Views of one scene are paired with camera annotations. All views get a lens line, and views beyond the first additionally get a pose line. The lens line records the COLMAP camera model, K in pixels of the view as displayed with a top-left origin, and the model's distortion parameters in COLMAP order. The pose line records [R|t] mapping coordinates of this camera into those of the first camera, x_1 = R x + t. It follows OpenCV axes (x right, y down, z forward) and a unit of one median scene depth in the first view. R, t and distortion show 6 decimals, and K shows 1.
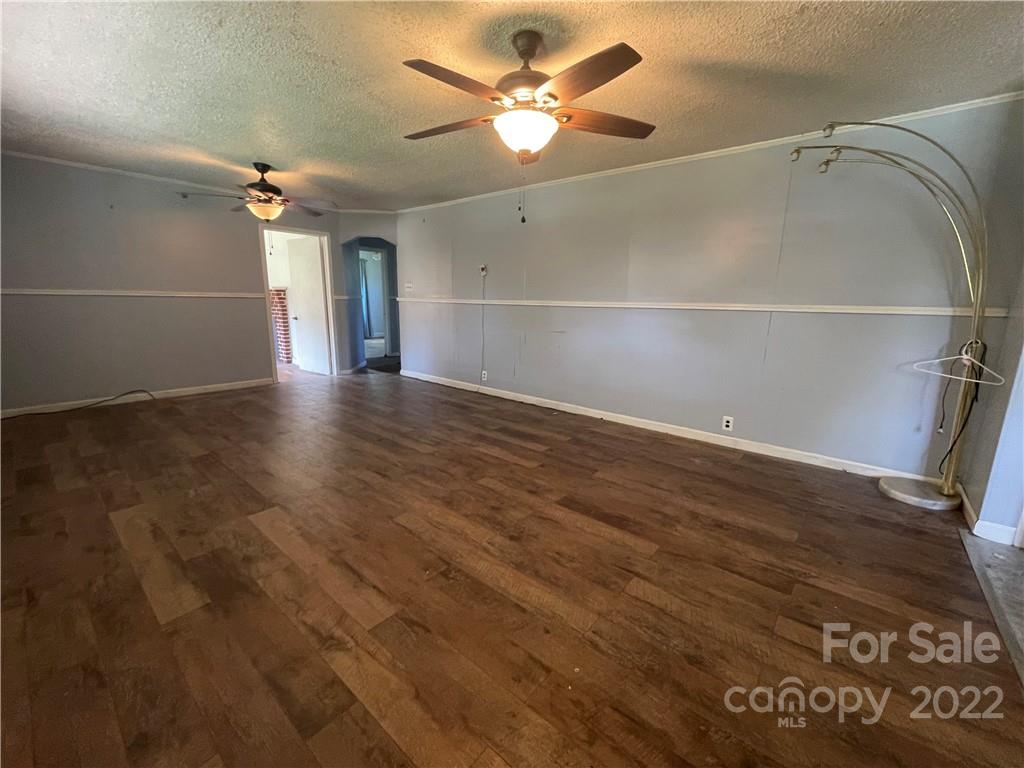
lens RADIAL K [[416.2, 0, 513.6], [0, 416.2, 381.4], [0, 0, 1]] dist [-0.000554, -0.000060]
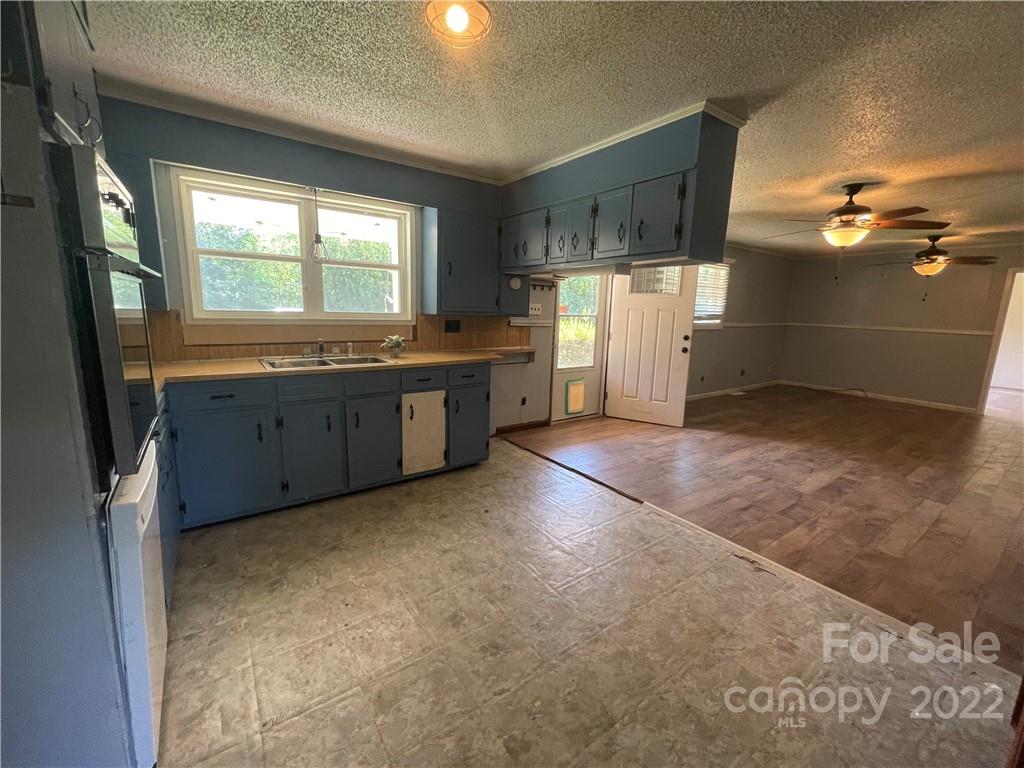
lens RADIAL K [[416.2, 0, 512.7], [0, 416.2, 383.4], [0, 0, 1]] dist [-0.000554, -0.000060]
pose [[-0.257707, 0.142139, -0.955711, 1.735192], [-0.226569, 0.952653, 0.202778, -0.039898], [0.939284, 0.268792, -0.213301, 0.186941]]
